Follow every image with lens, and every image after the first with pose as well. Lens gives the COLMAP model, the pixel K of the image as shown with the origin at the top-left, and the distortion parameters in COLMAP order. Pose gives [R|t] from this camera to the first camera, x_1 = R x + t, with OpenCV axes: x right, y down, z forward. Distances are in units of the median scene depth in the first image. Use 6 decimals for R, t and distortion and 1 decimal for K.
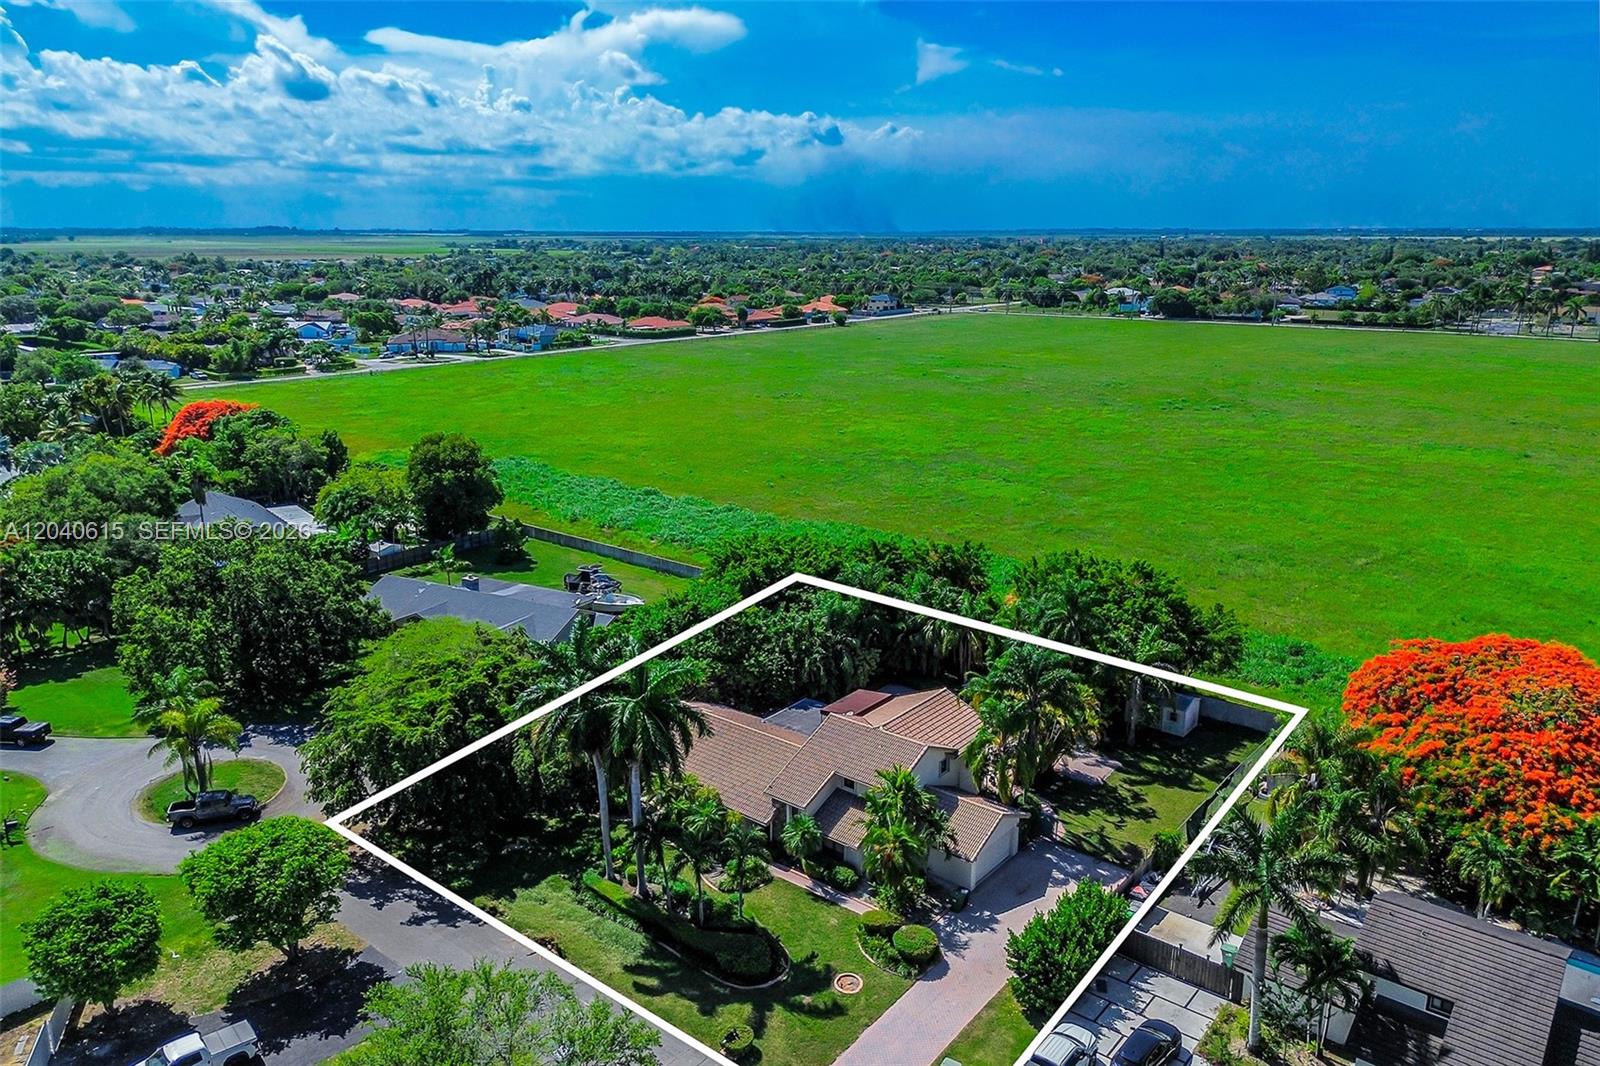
lens RADIAL K [[1147.0, 0, 799.7], [0, 1147.0, 537.1], [0, 0, 1]] dist [0.042158, -0.024814]
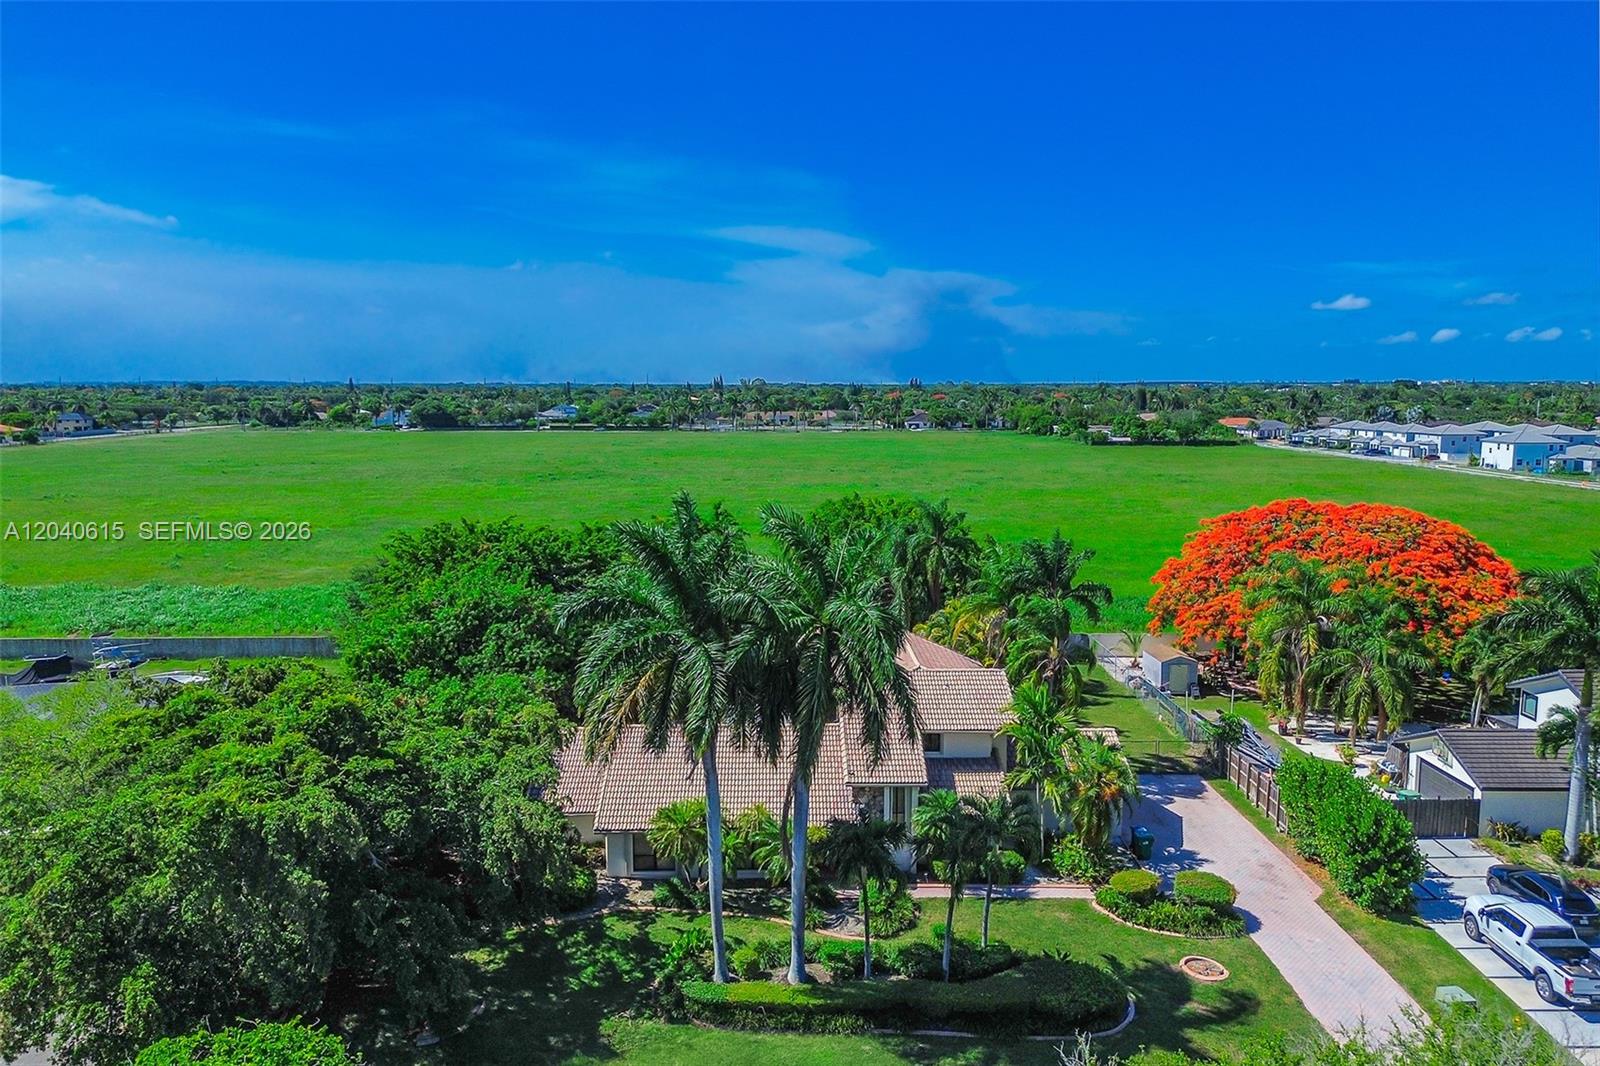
lens RADIAL K [[1147.0, 0, 794.2], [0, 1147.0, 537.2], [0, 0, 1]] dist [0.042158, -0.024814]
pose [[0.768624, -0.083035, 0.634289, -0.406750], [0.165532, 0.983585, -0.071829, 0.118124], [-0.617913, 0.160205, 0.769752, 0.455581]]
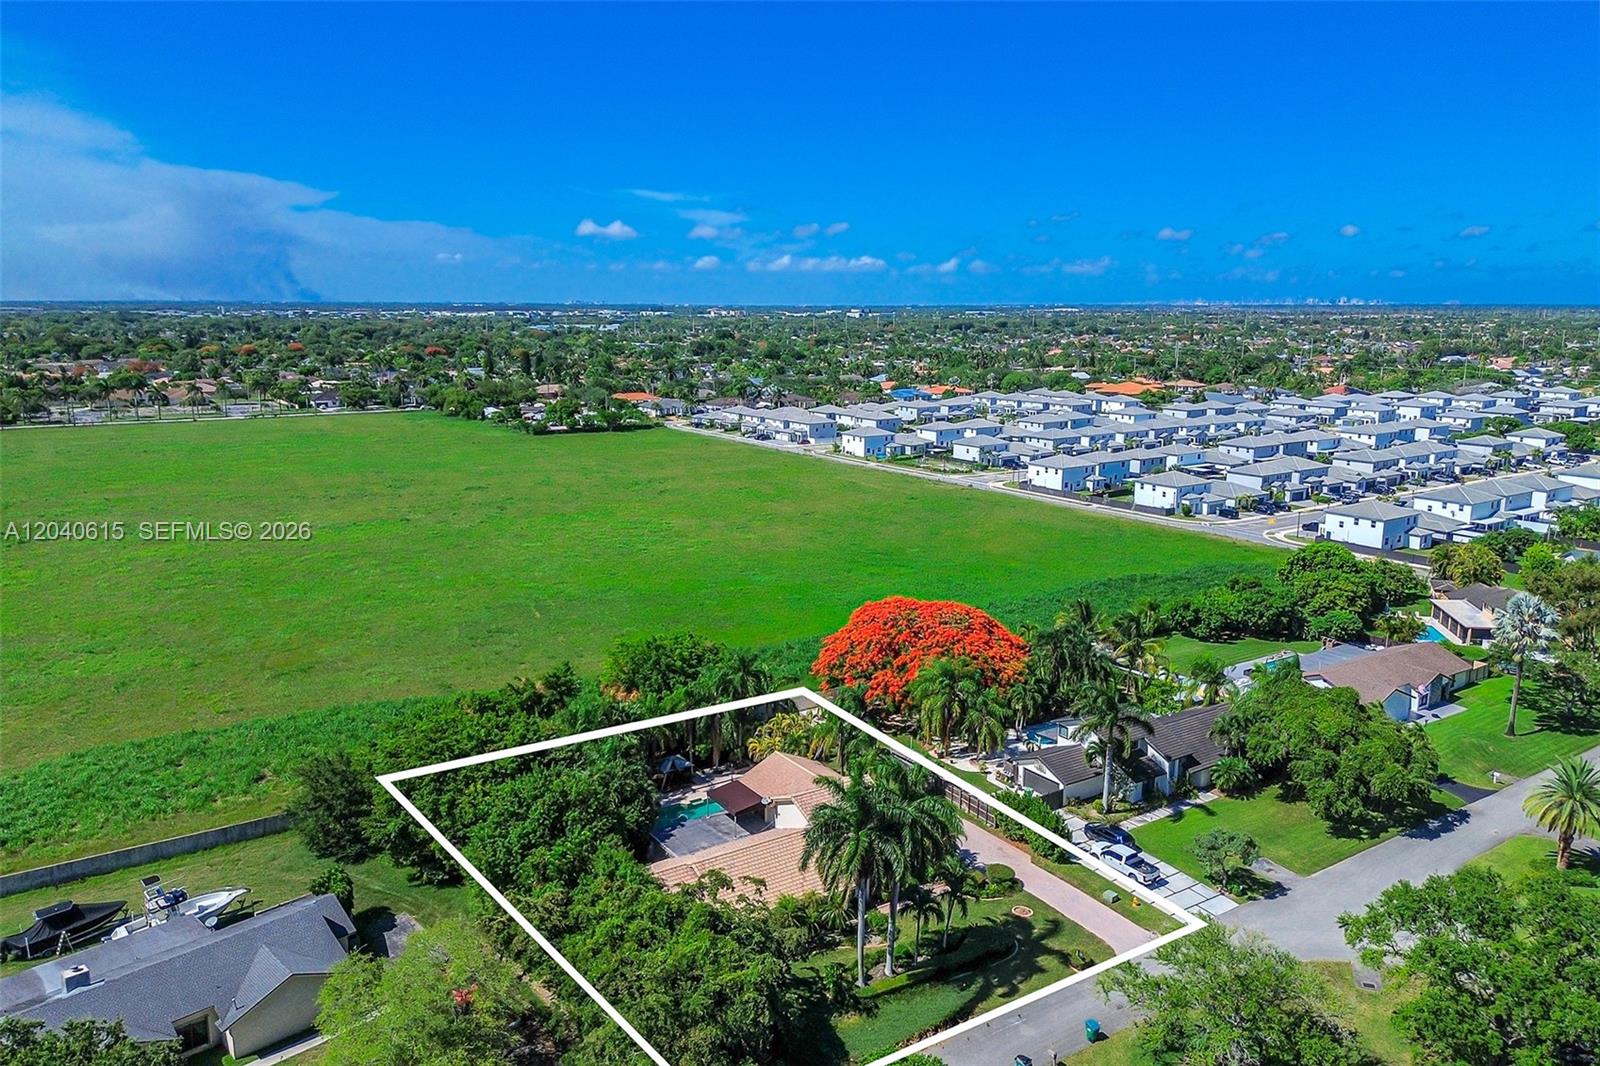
lens RADIAL K [[1147.0, 0, 787.2], [0, 1147.0, 527.4], [0, 0, 1]] dist [0.042158, -0.024814]
pose [[0.302434, -0.184193, 0.935204, -1.005398], [0.246533, 0.962881, 0.109918, -0.238319], [-0.920736, 0.197316, 0.336617, 0.525019]]
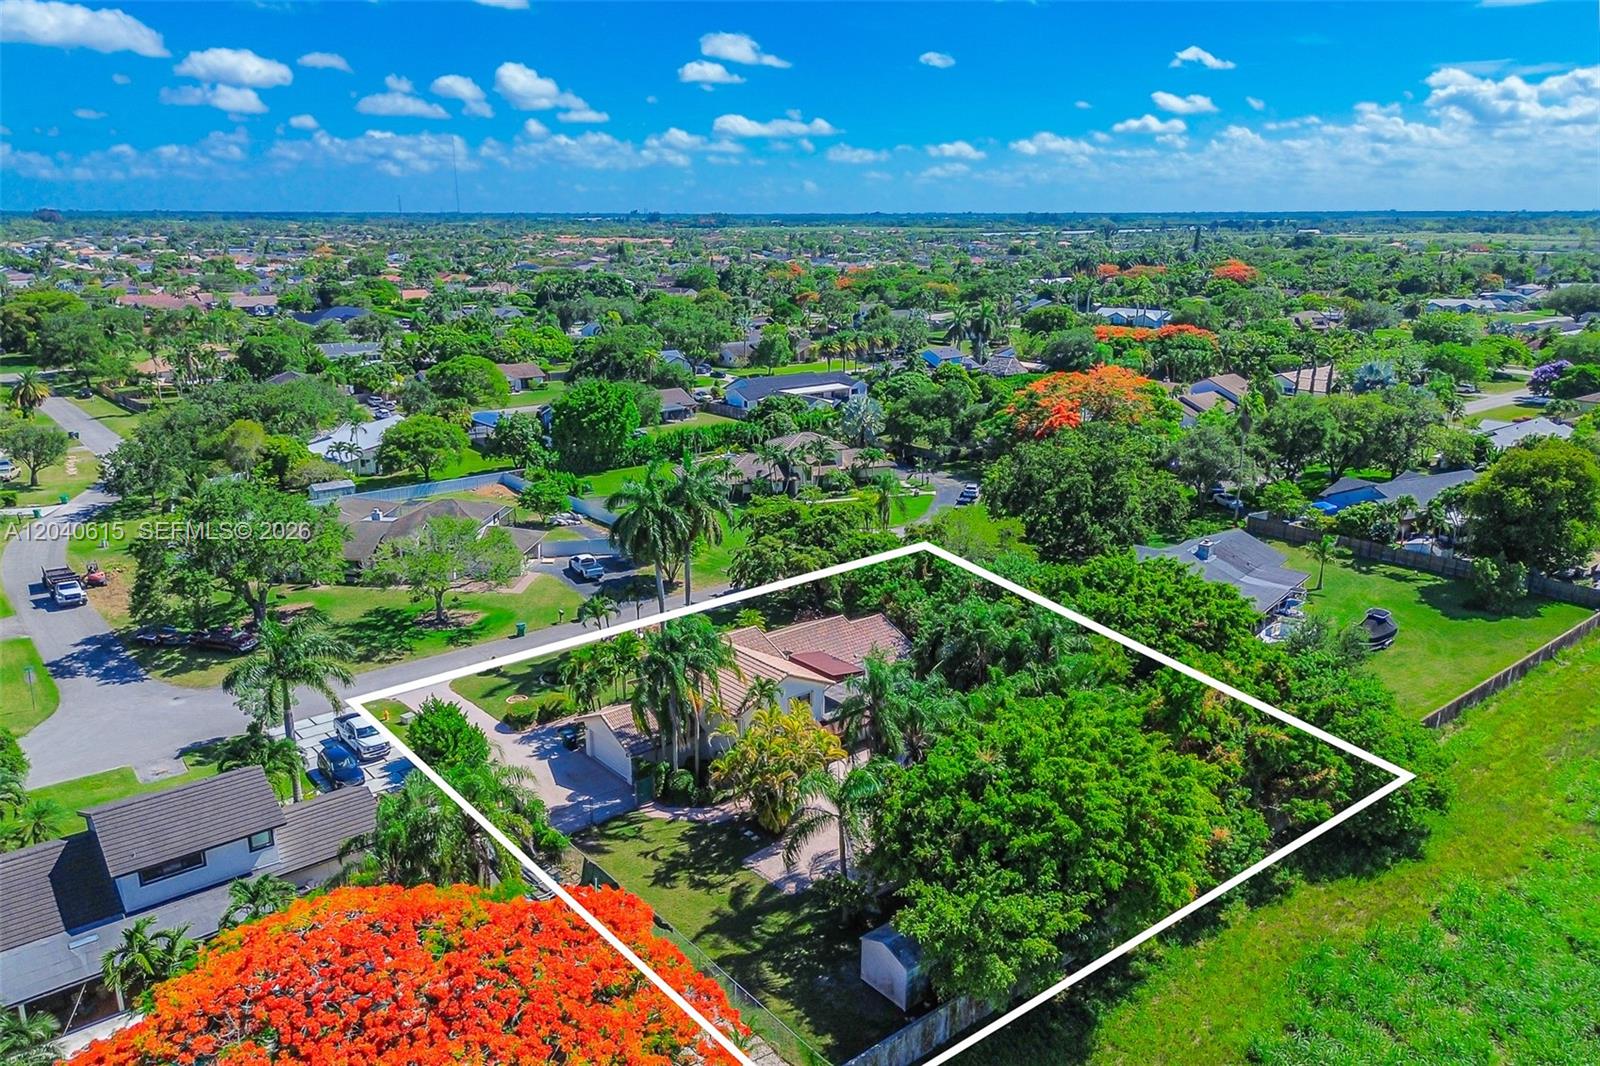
lens RADIAL K [[1147.0, 0, 792.1], [0, 1147.0, 536.0], [0, 0, 1]] dist [0.042158, -0.024814]
pose [[-0.202776, 0.265676, -0.942496, 0.969673], [-0.253395, 0.915471, 0.312576, -0.256314], [0.945871, 0.302207, -0.118315, 1.091417]]
